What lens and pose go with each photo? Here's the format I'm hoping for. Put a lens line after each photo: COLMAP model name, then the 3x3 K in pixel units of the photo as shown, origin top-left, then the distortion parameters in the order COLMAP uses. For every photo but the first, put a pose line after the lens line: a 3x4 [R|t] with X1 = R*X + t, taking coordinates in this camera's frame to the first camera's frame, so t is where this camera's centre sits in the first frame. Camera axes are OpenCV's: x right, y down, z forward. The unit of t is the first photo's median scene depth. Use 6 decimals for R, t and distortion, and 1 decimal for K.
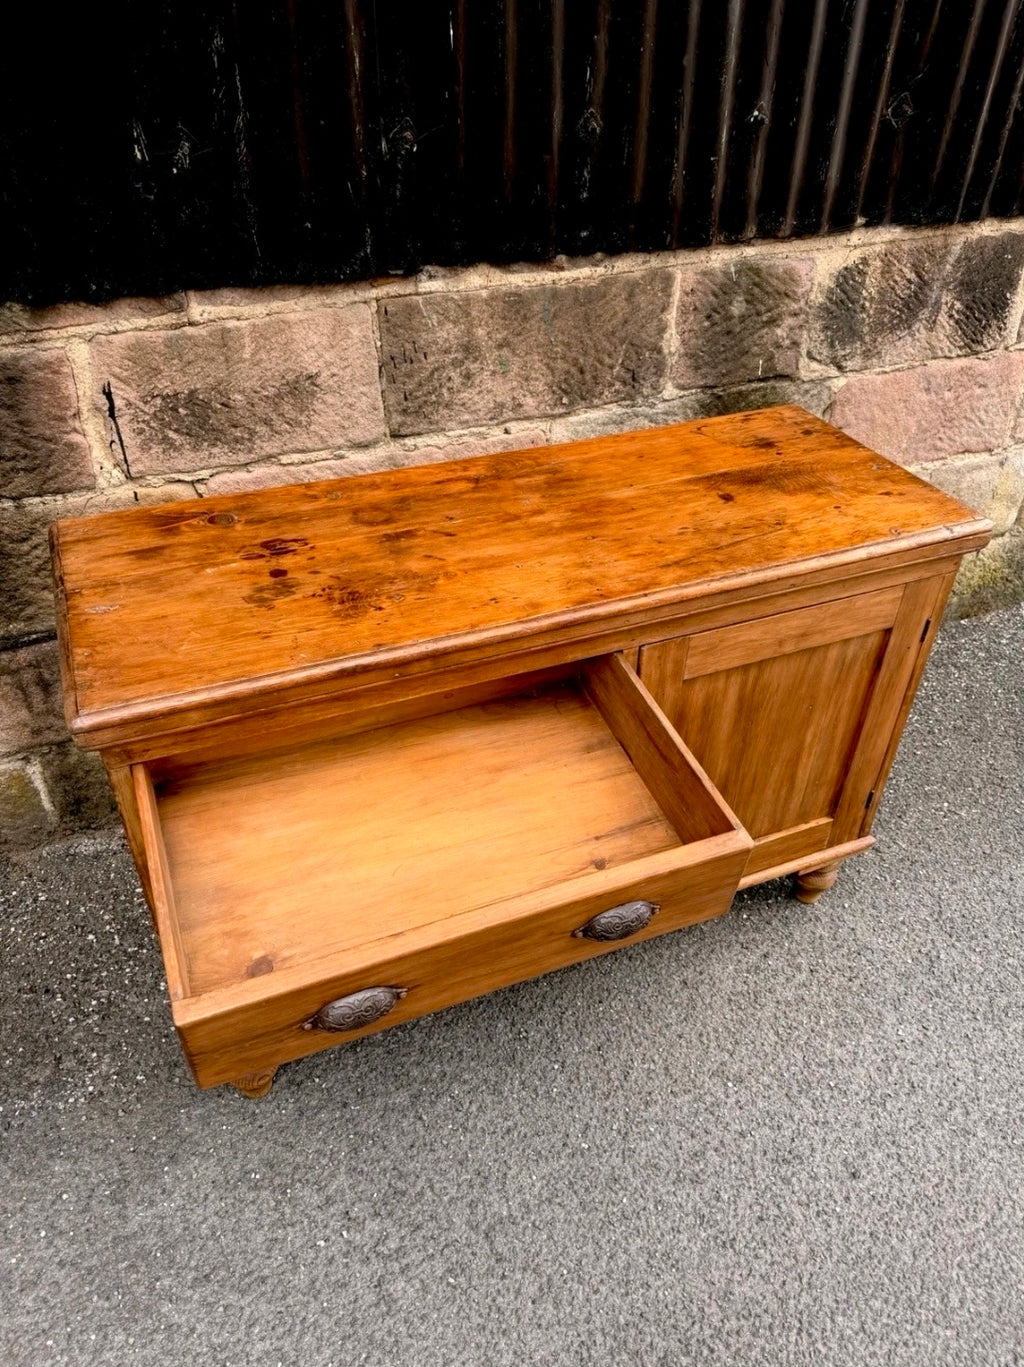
lens RADIAL K [[976.4, 0, 513.8], [0, 976.4, 688.2], [0, 0, 1]] dist [-0.000231, -0.002653]
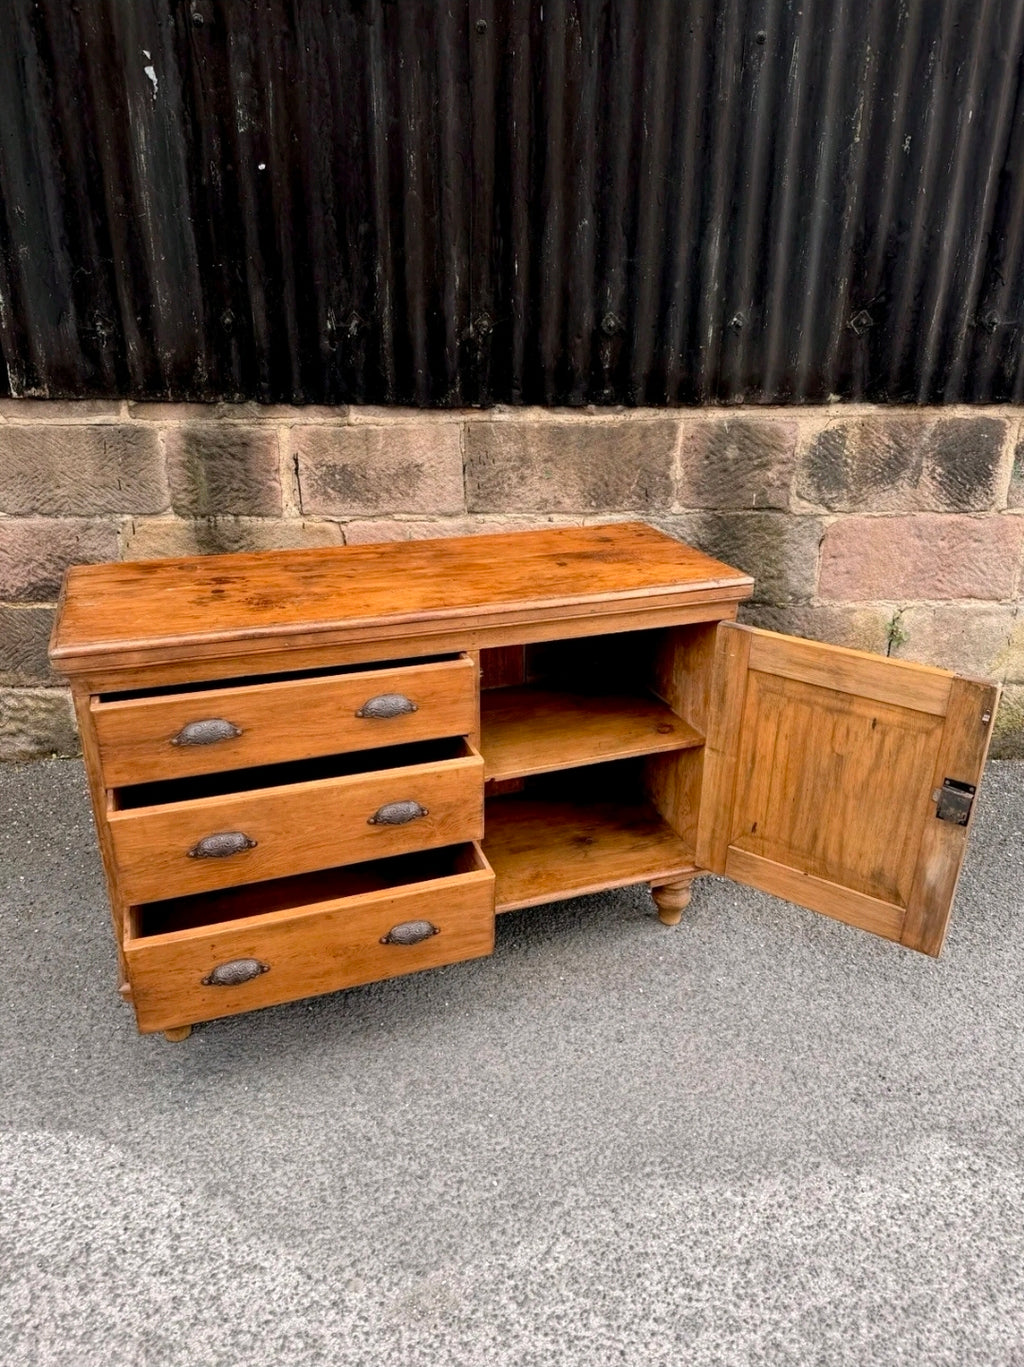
lens RADIAL K [[956.0, 0, 517.1], [0, 956.0, 690.5], [0, 0, 1]] dist [0.059581, -0.084085]
pose [[0.927660, 0.139966, -0.346203, 0.509388], [-0.217931, 0.955762, -0.197549, 0.289628], [0.303237, 0.258707, 0.917125, -0.270968]]
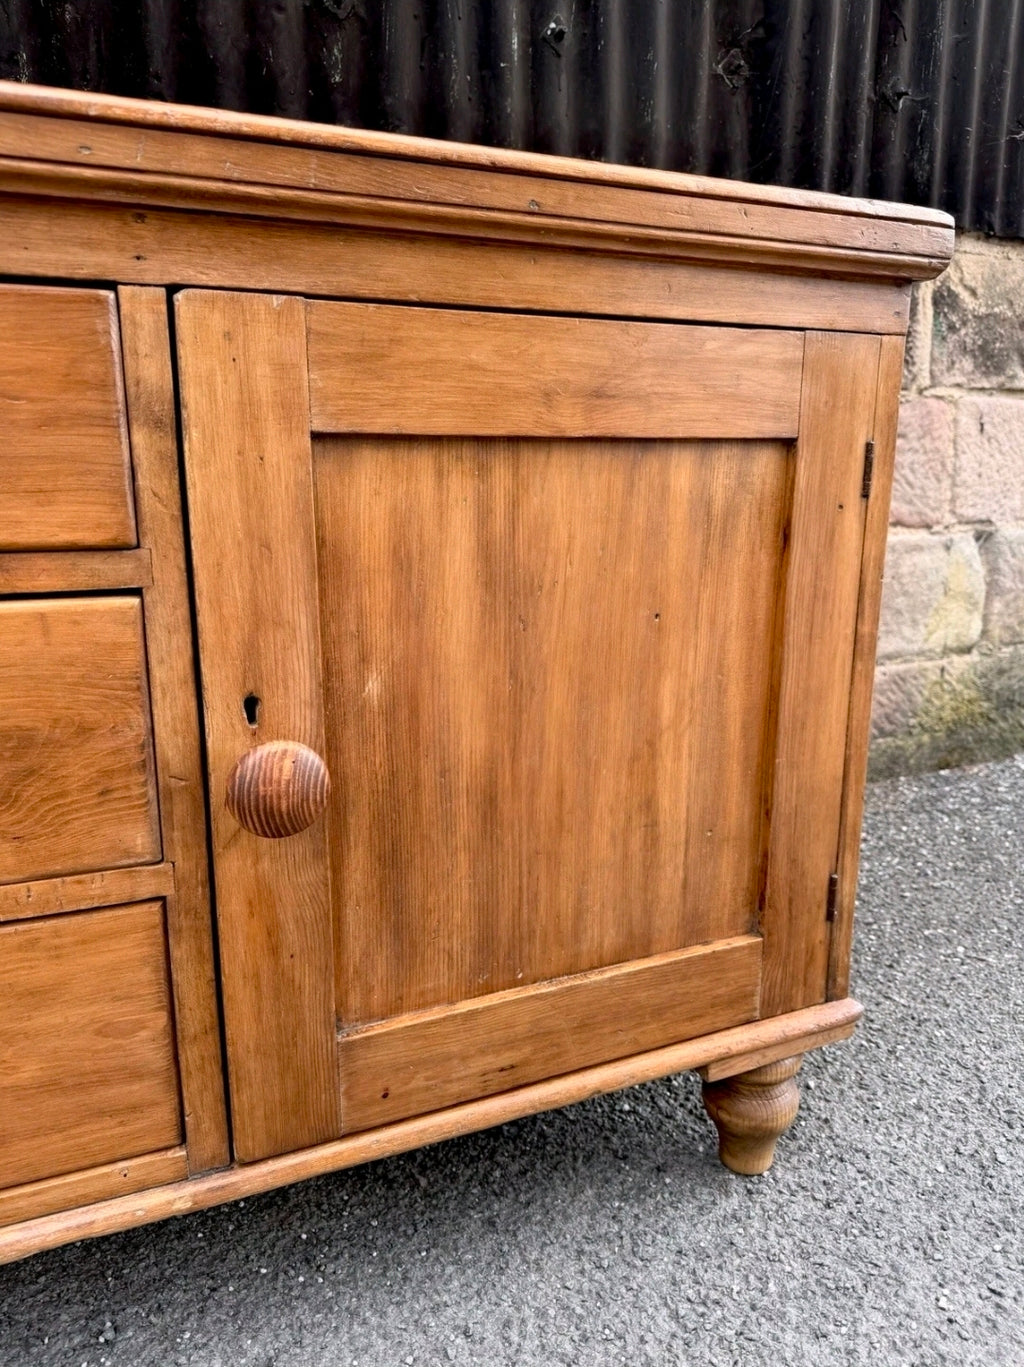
lens RADIAL K [[978.1, 0, 514.2], [0, 978.1, 687.4], [0, 0, 1]] dist [-0.006918, -0.005425]
pose [[0.999679, -0.017710, 0.018142, 0.185095], [0.023511, 0.915378, -0.401909, 0.257543], [-0.009489, 0.402206, 0.915500, 0.452922]]
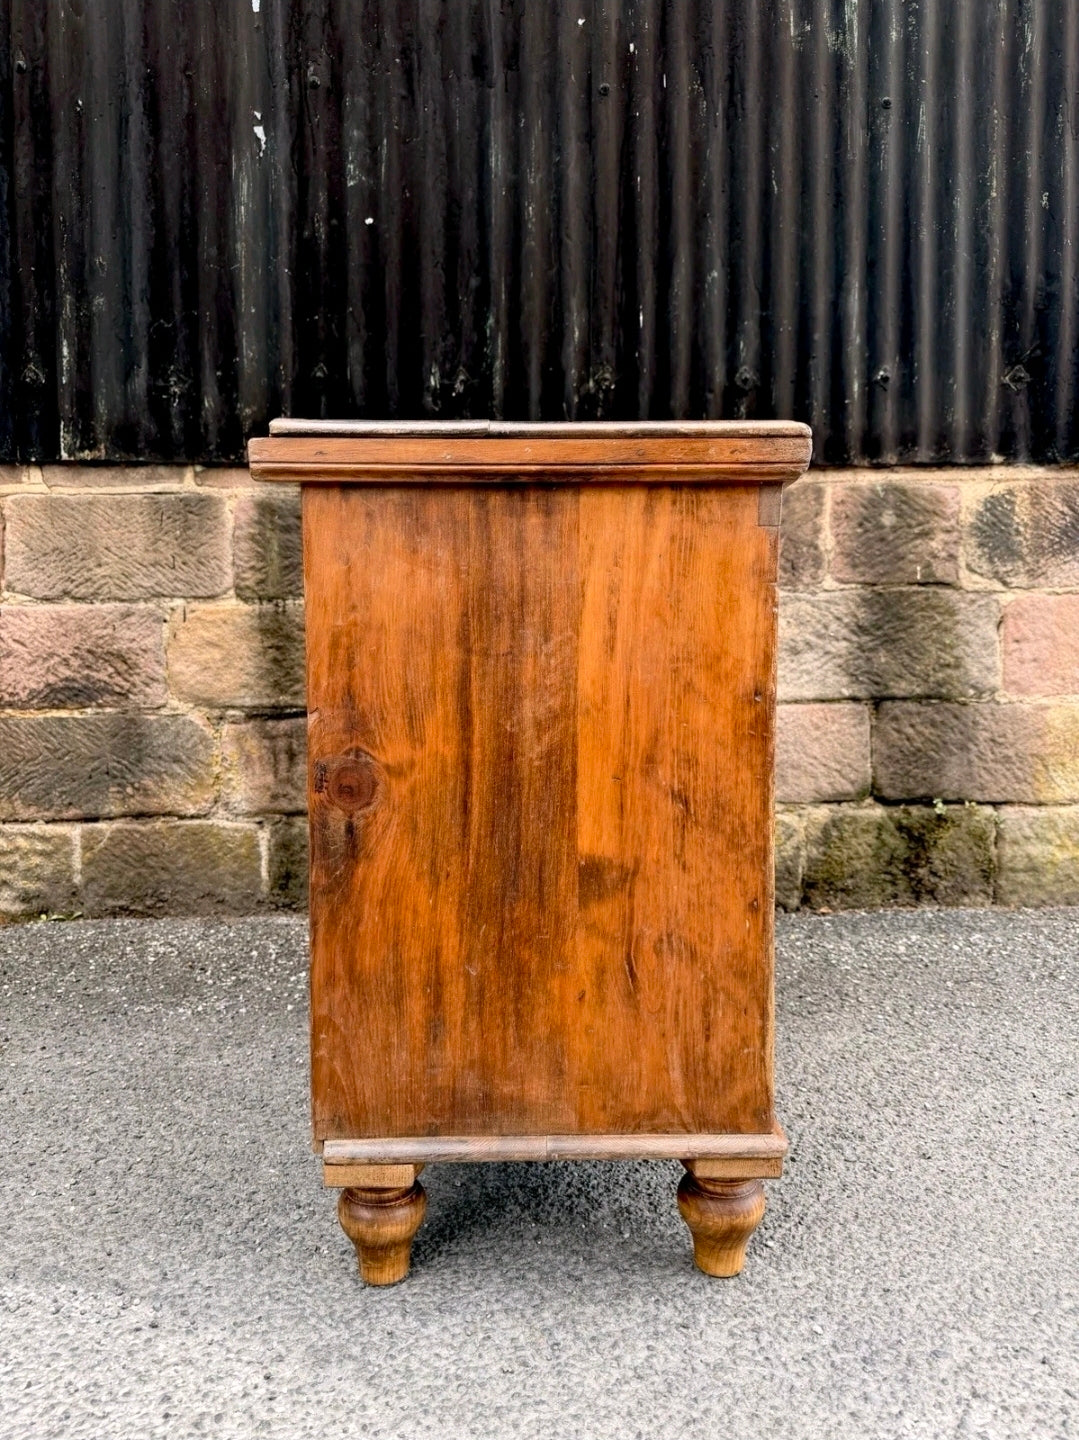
lens RADIAL K [[1020.6, 0, 541.0], [0, 1020.6, 727.2], [0, 0, 1]] dist [0.023651, -0.036682]
pose [[0.939160, 0.008232, -0.343382, 0.288071], [-0.191266, 0.842911, -0.502910, 0.588541], [0.285300, 0.537990, 0.793203, 0.023199]]
